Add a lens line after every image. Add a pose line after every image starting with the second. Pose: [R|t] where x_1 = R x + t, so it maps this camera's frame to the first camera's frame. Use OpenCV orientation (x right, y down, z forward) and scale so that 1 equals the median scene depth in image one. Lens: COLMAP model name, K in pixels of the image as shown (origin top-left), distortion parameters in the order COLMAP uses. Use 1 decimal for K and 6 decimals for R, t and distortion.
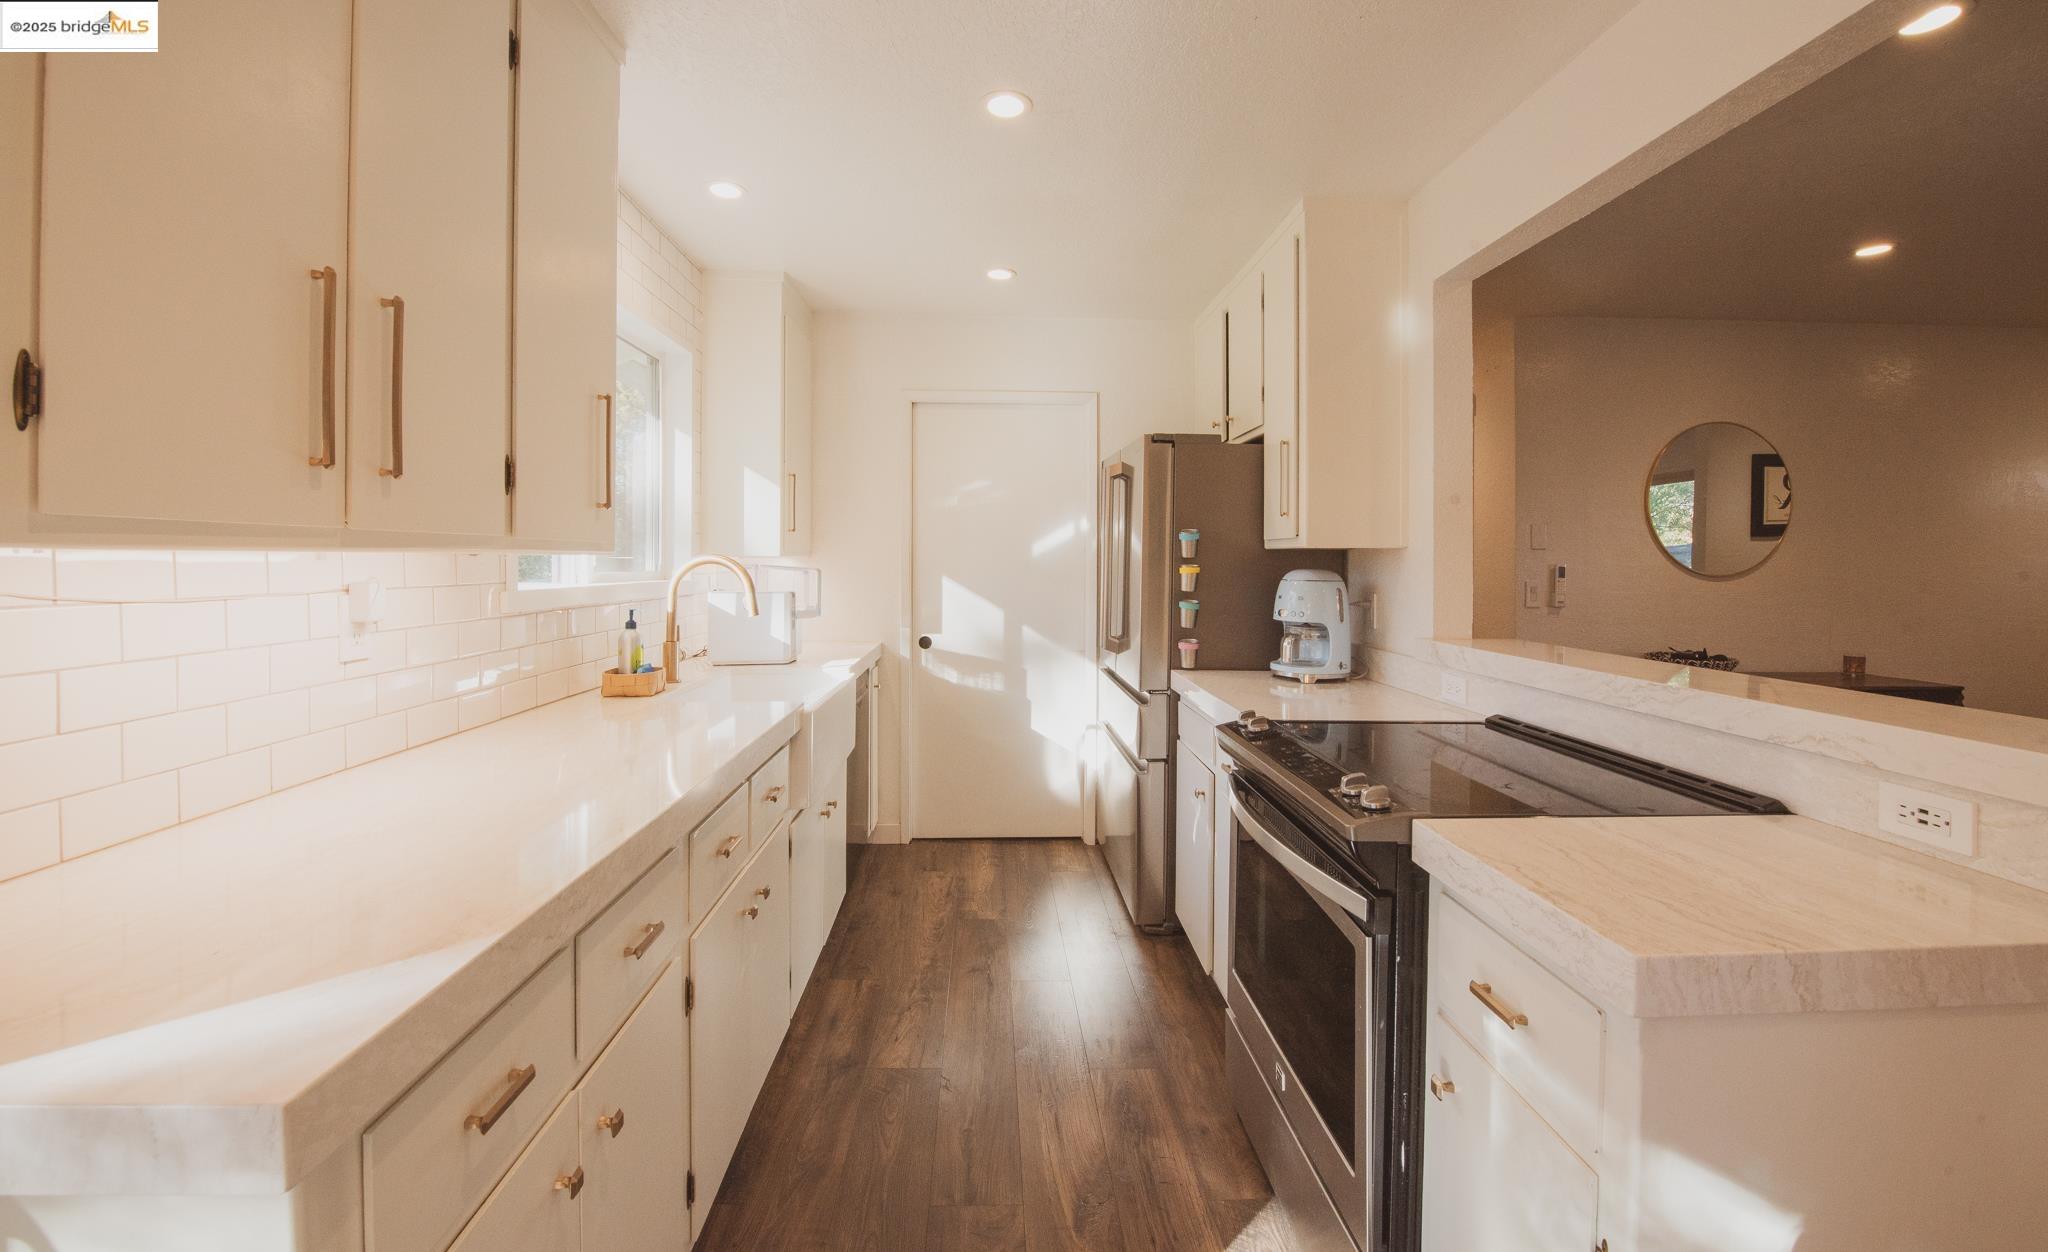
lens RADIAL K [[833.6, 0, 1025.7], [0, 833.6, 560.9], [0, 0, 1]] dist [-0.018133, 0.000298]
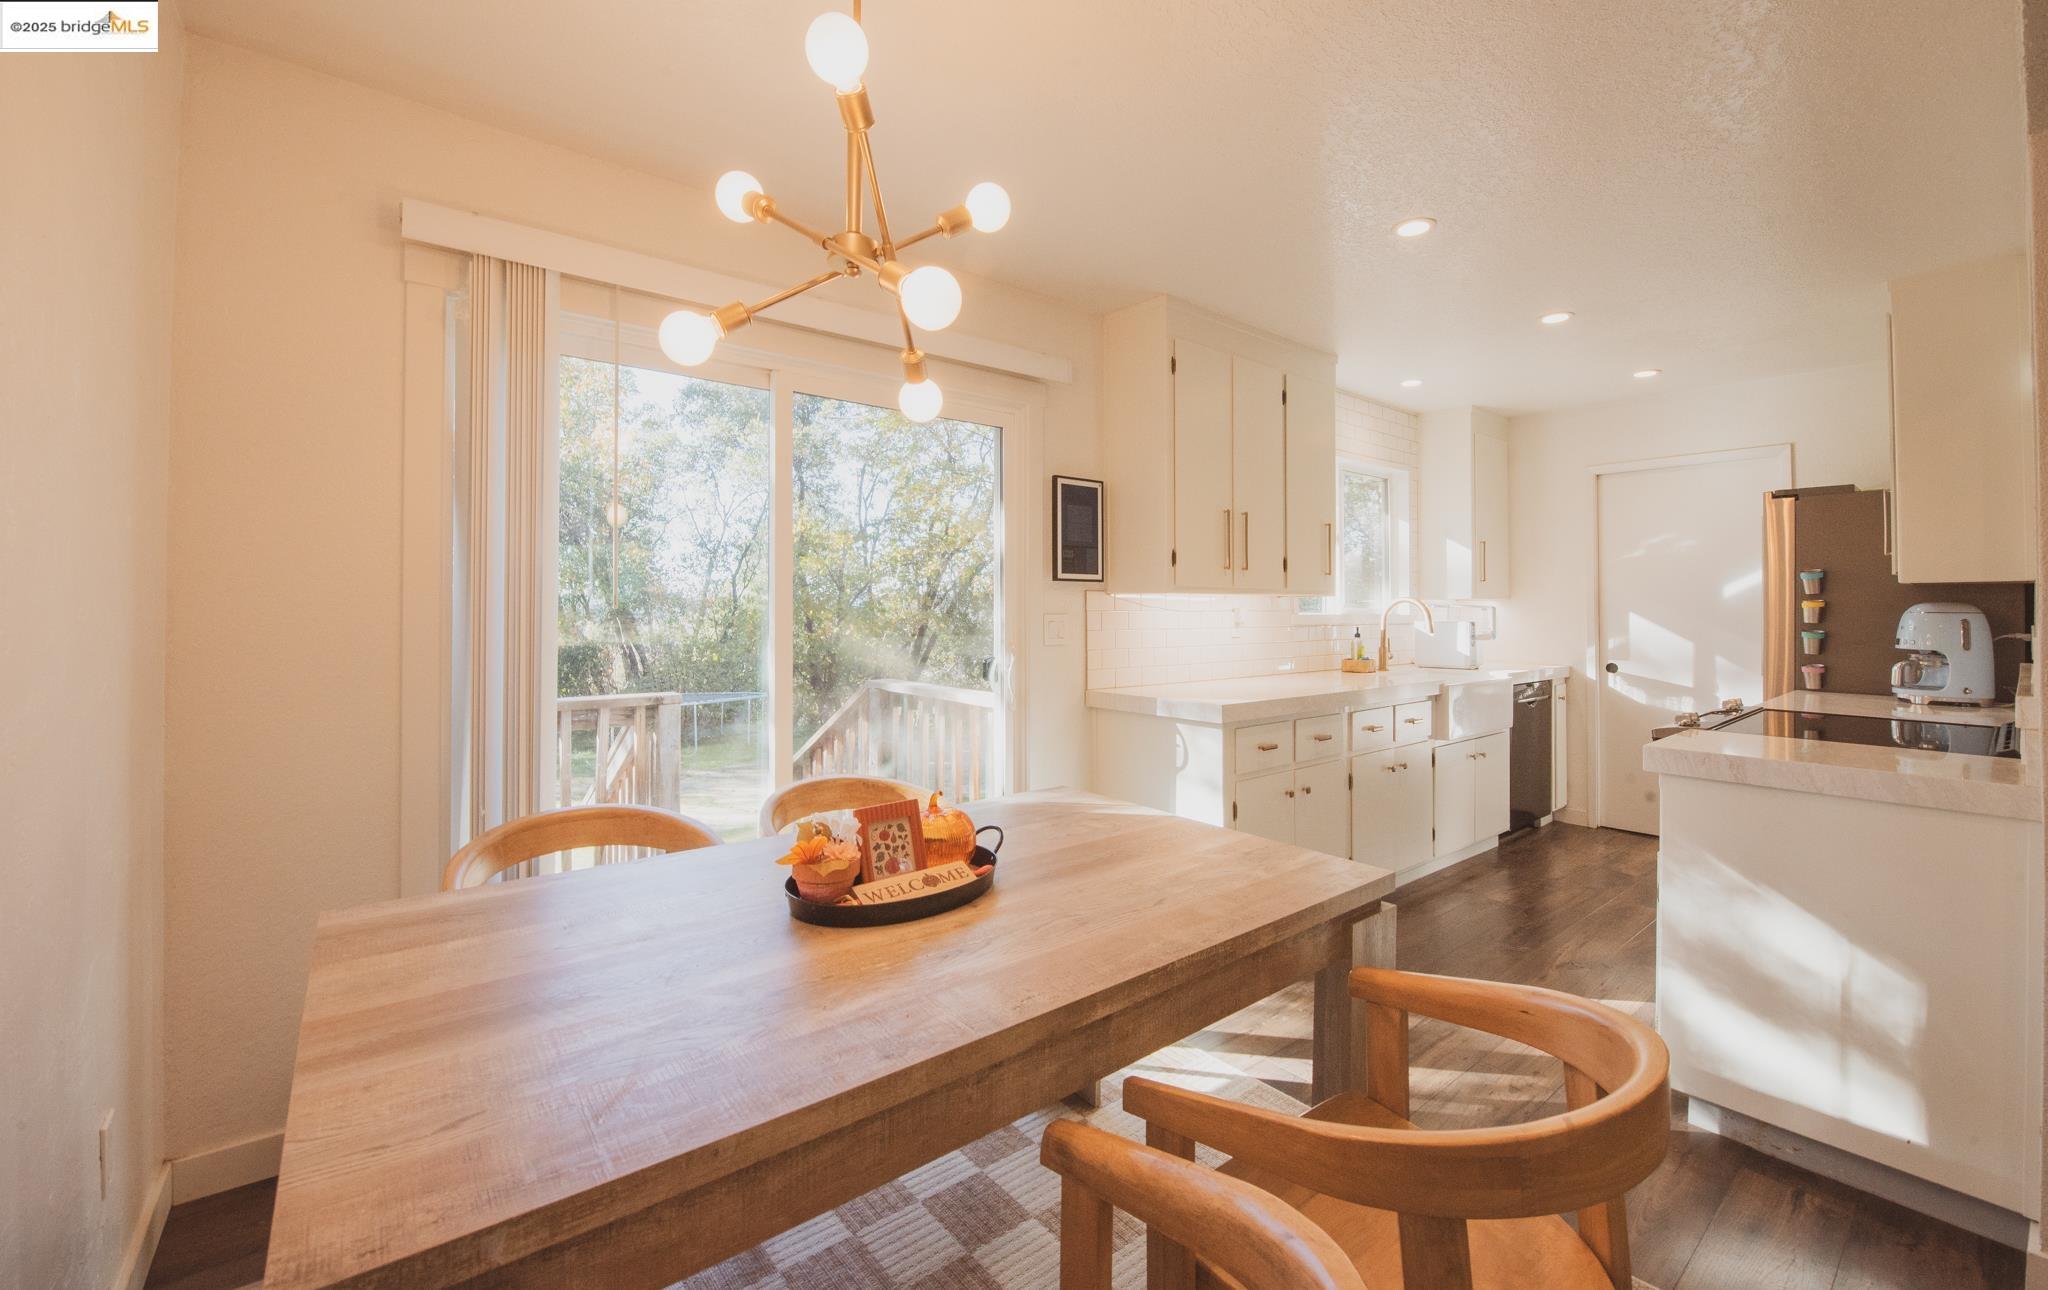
lens RADIAL K [[825.7, 0, 1032.9], [0, 825.7, 600.2], [0, 0, 1]] dist [-0.004234, -0.000245]
pose [[0.599053, -0.011657, -0.800625, 0.463219], [0.000460, 0.999899, -0.014213, 0.020302], [0.800710, 0.008146, 0.598997, -0.560435]]
